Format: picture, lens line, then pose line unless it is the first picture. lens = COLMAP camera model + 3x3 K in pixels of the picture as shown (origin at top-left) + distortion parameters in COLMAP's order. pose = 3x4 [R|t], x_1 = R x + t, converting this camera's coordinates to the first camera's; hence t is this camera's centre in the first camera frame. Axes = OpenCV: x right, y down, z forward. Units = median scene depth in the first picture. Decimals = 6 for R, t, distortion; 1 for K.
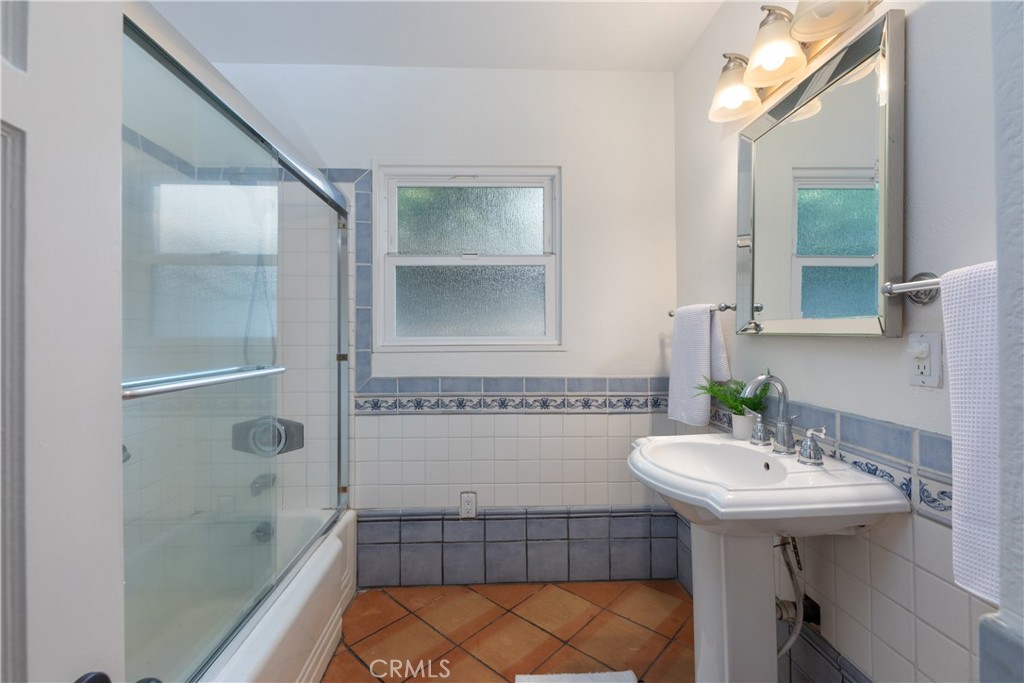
lens RADIAL K [[369.7, 0, 507.5], [0, 369.7, 334.7], [0, 0, 1]] dist [0.001840, 0.000007]
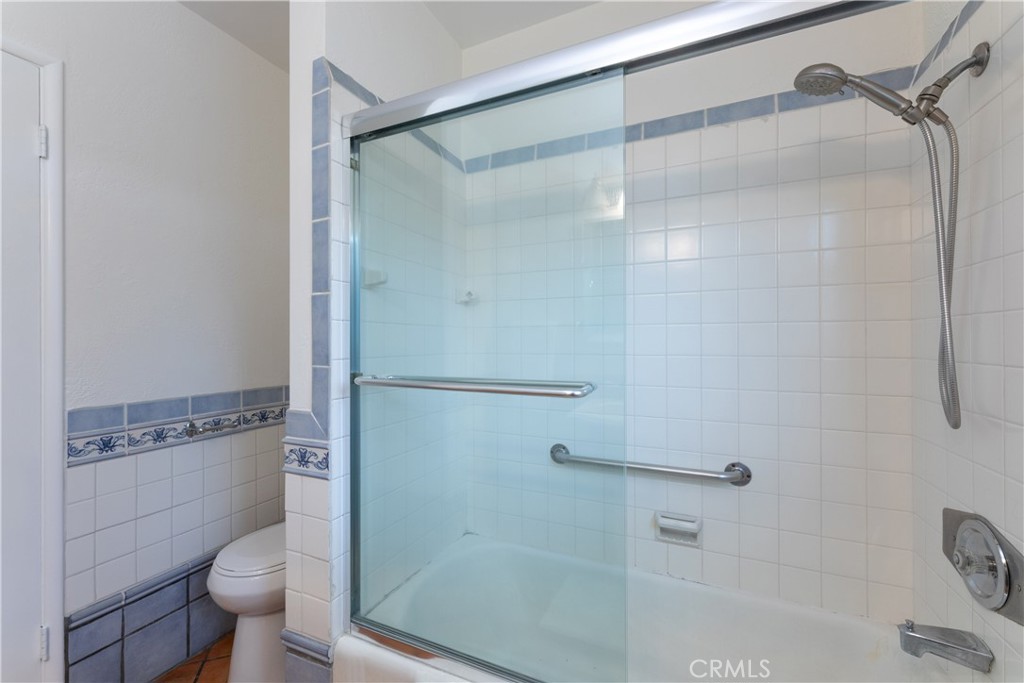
lens RADIAL K [[421.2, 0, 510.6], [0, 421.2, 338.2], [0, 0, 1]] dist [0.000028, -0.000079]
pose [[0.443322, -0.001686, 0.896361, -0.688790], [0.008797, 0.999958, -0.002470, -0.001190], [-0.896319, 0.008980, 0.443318, -0.023208]]
